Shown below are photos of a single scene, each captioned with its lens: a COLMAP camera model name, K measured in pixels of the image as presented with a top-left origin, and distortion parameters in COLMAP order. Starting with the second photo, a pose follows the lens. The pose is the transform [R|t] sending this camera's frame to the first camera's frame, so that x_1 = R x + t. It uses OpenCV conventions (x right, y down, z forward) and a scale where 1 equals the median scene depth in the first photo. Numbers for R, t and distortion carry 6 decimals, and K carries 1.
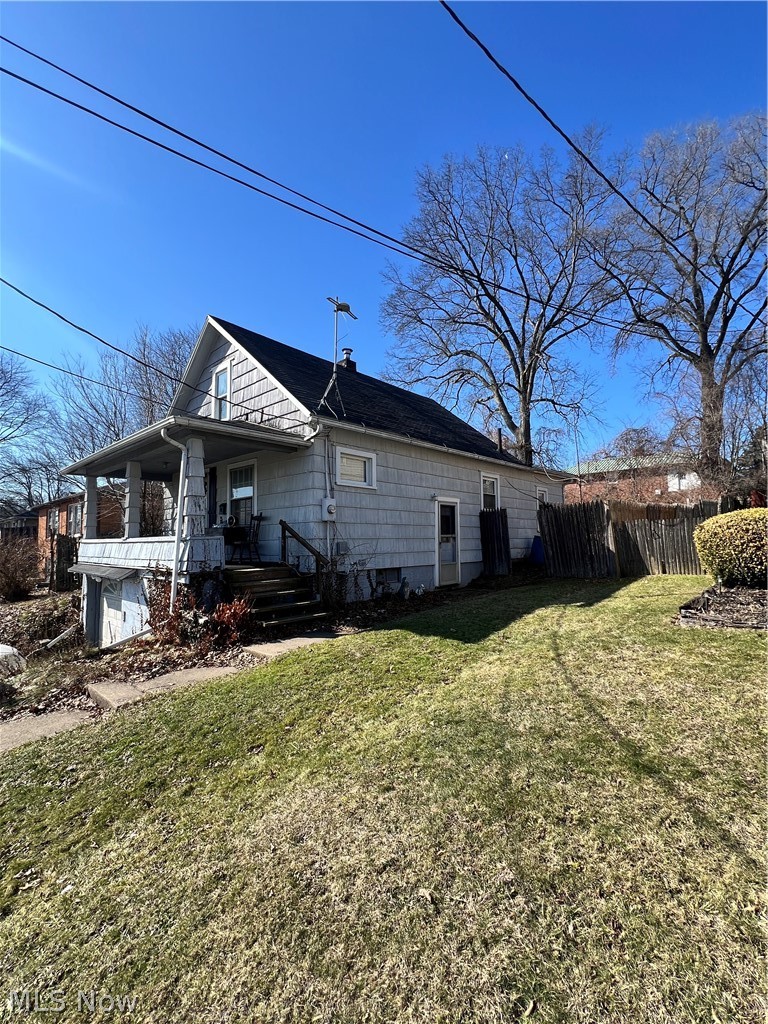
lens RADIAL K [[439.5, 0, 384.0], [0, 439.5, 512.0], [0, 0, 1]] dist [-0.001029, -0.000037]
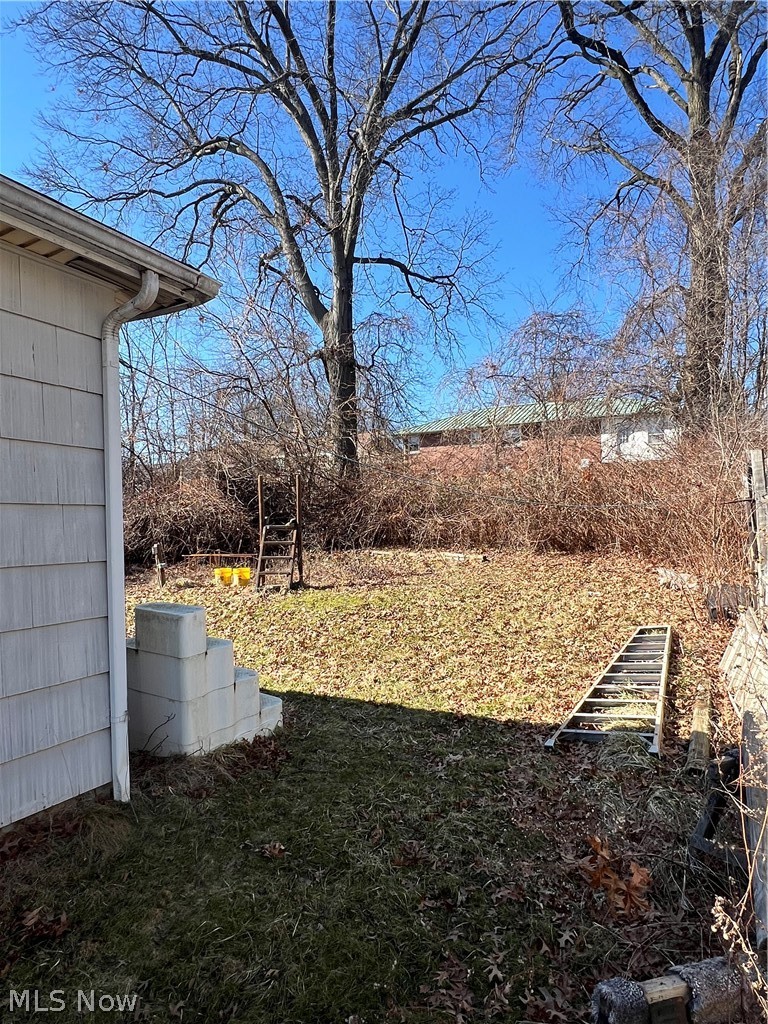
lens RADIAL K [[631.0, 0, 384.0], [0, 631.0, 512.0], [0, 0, 1]] dist [-0.000126, -0.000287]
pose [[0.964648, 0.010572, 0.263328, 0.190882], [-0.019840, 0.999273, 0.032563, -0.003655], [-0.262792, -0.036637, 0.964157, 0.337192]]
